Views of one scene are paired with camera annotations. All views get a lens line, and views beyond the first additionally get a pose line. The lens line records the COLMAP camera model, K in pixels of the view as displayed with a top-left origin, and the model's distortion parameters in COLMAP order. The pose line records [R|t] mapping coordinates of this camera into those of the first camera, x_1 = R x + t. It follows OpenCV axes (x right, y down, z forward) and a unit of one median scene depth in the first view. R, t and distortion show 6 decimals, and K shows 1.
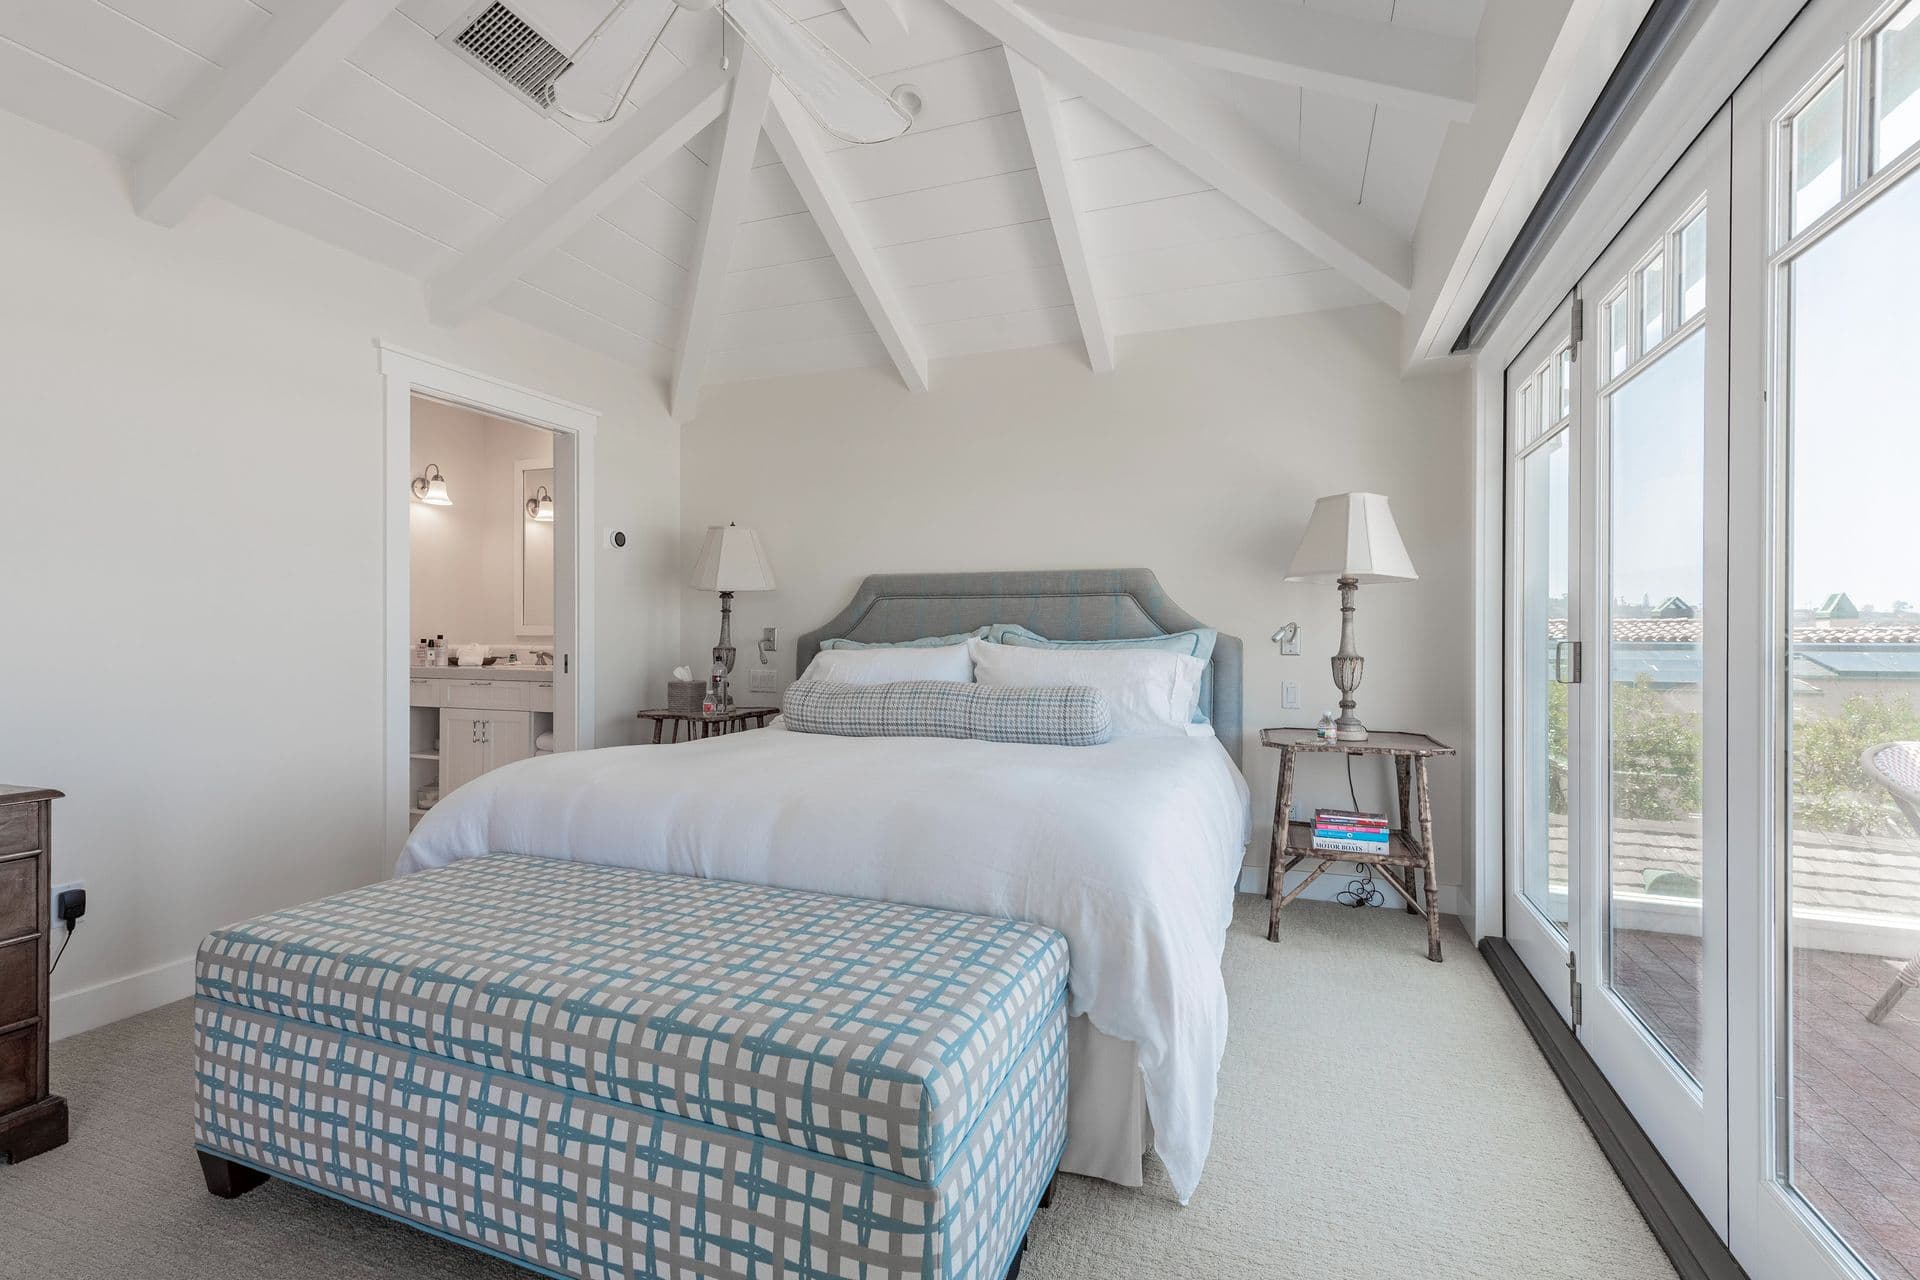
lens RADIAL K [[883.4, 0, 932.4], [0, 883.4, 627.2], [0, 0, 1]] dist [-0.000224, -0.001027]
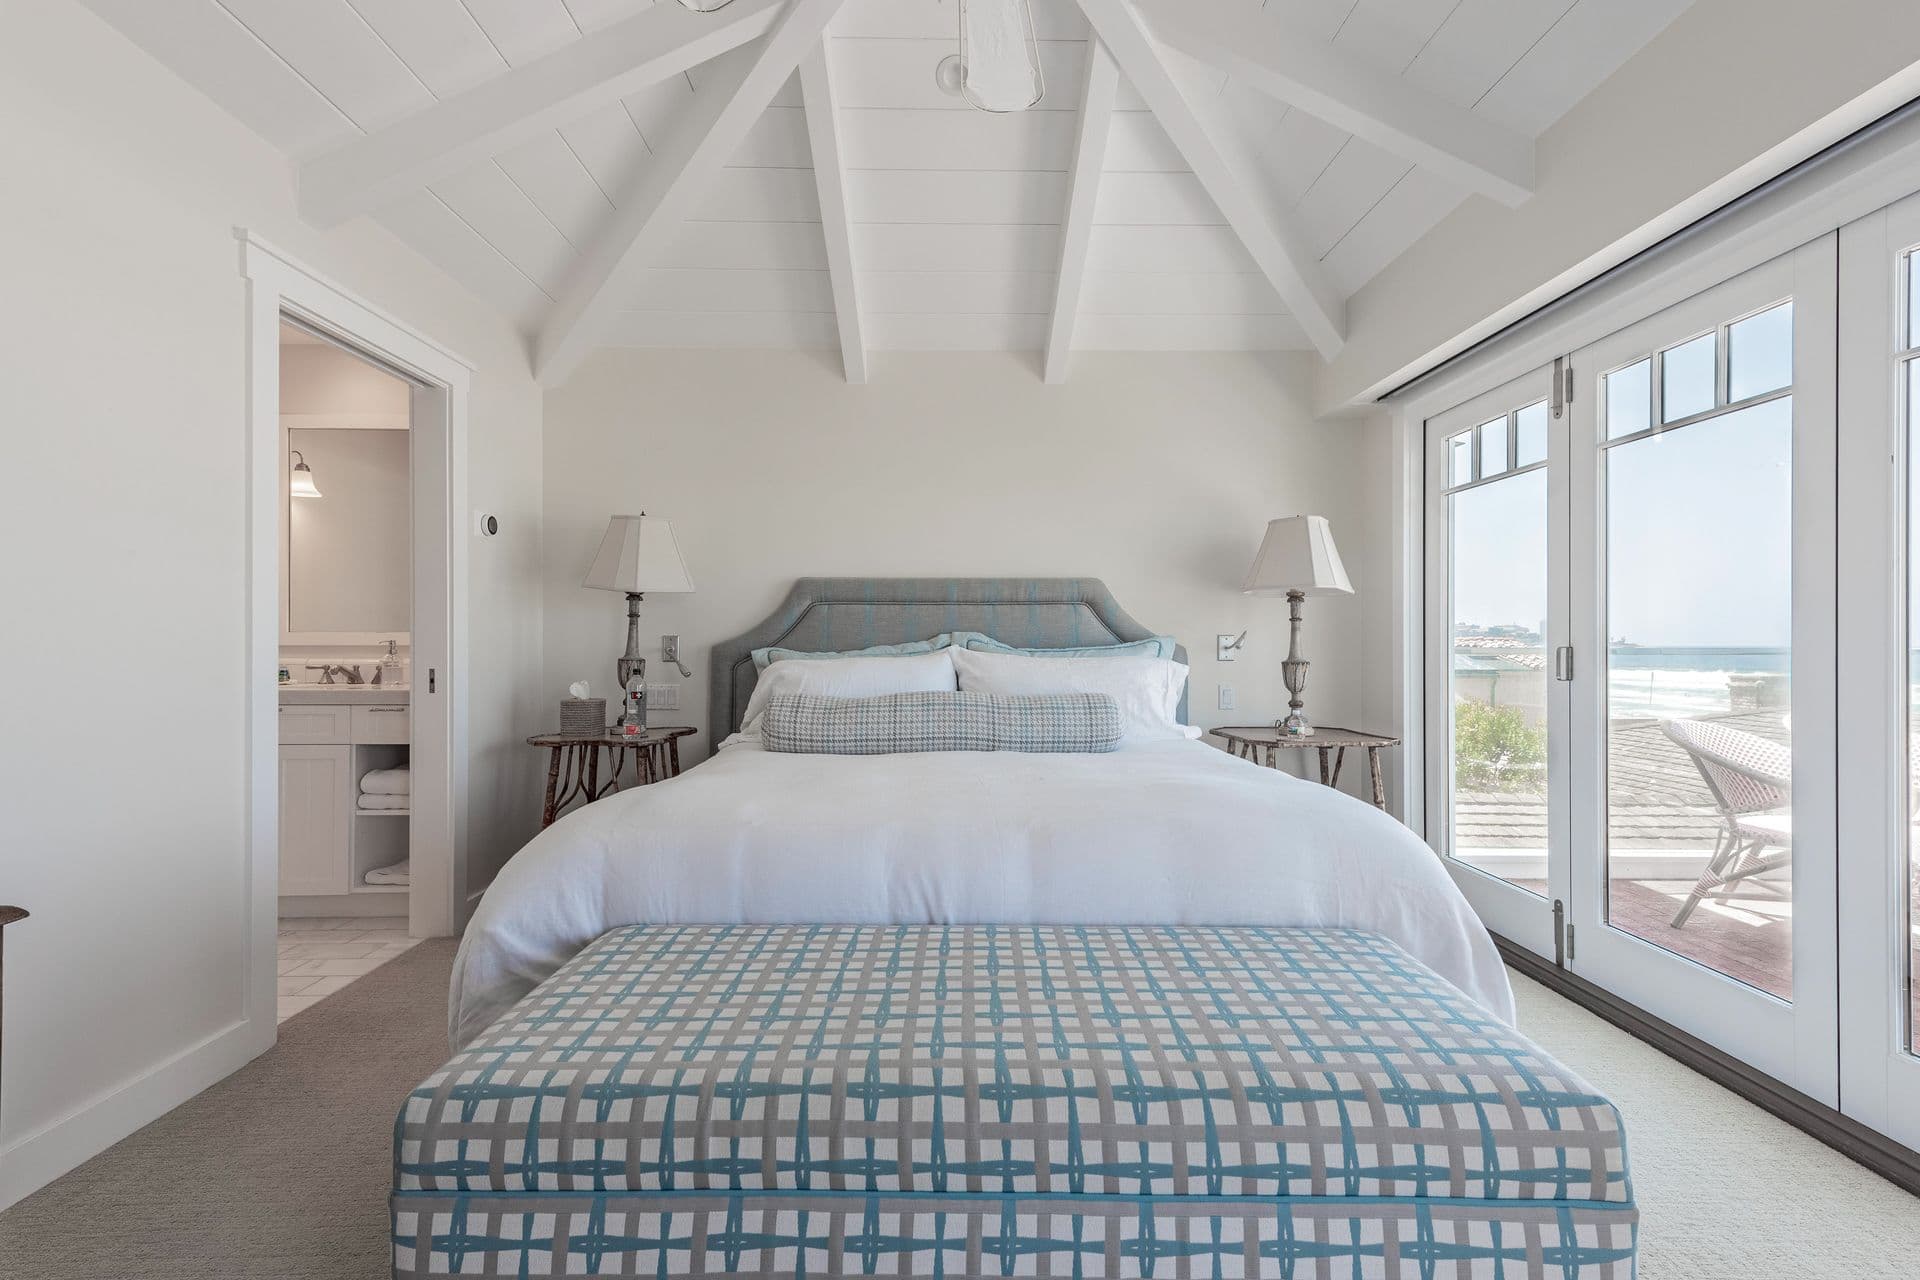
lens RADIAL K [[883.4, 0, 957.0], [0, 883.4, 641.2], [0, 0, 1]] dist [-0.000224, -0.001027]
pose [[0.928162, -0.001424, 0.372173, -0.343731], [-0.001106, 0.999978, 0.006585, 0.000344], [-0.372174, -0.006523, 0.928140, 0.117178]]
